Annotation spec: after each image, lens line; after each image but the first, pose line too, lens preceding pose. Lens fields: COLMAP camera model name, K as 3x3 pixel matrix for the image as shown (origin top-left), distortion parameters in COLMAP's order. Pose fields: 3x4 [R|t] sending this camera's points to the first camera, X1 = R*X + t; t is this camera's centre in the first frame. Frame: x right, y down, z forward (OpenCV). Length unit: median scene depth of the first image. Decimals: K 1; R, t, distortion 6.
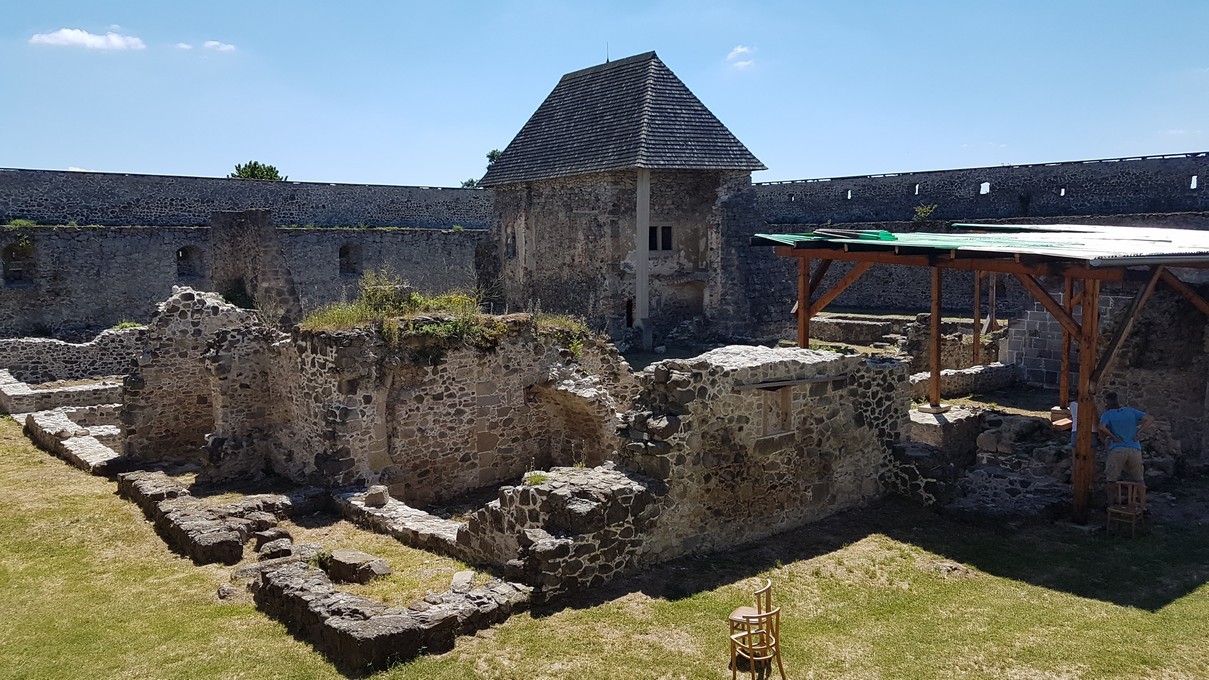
lens RADIAL K [[937.4, 0, 583.1], [0, 937.4, 338.7], [0, 0, 1]] dist [-0.005331, 0.012544]
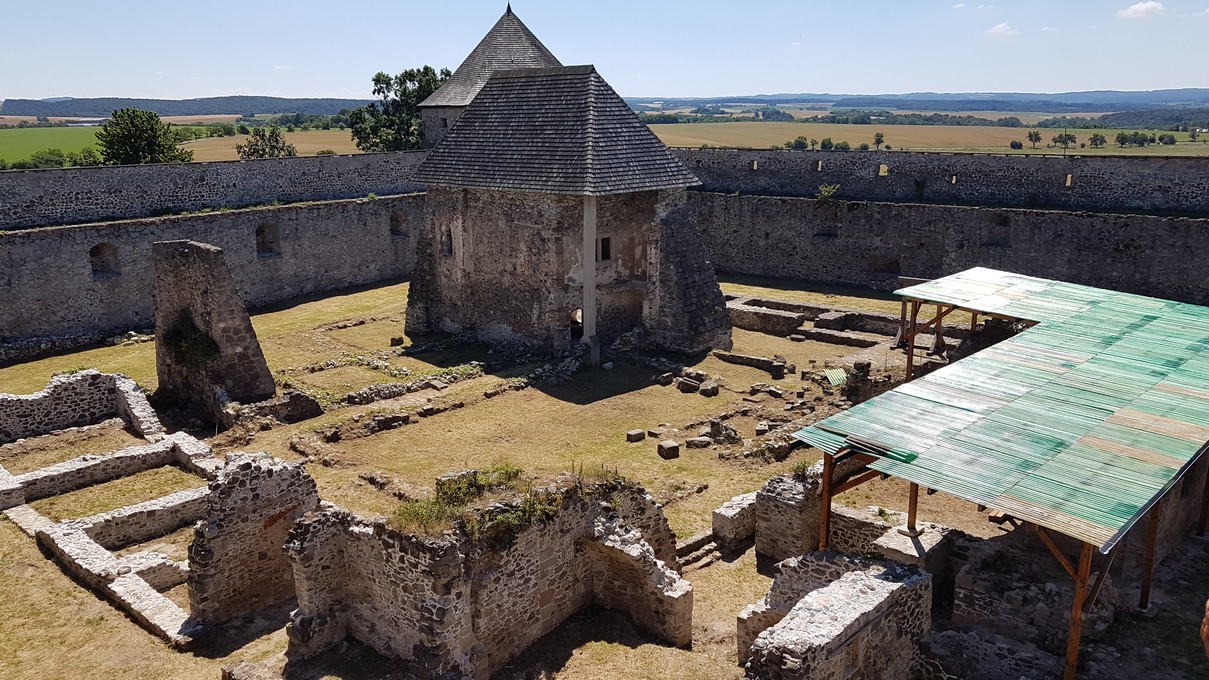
lens RADIAL K [[937.4, 0, 583.1], [0, 937.4, 338.7], [0, 0, 1]] dist [-0.005331, 0.012544]
pose [[0.988302, -0.033088, 0.148879, -0.178327], [0.011836, 0.989878, 0.141427, -0.294439], [-0.152052, -0.138010, 0.978690, -0.057572]]
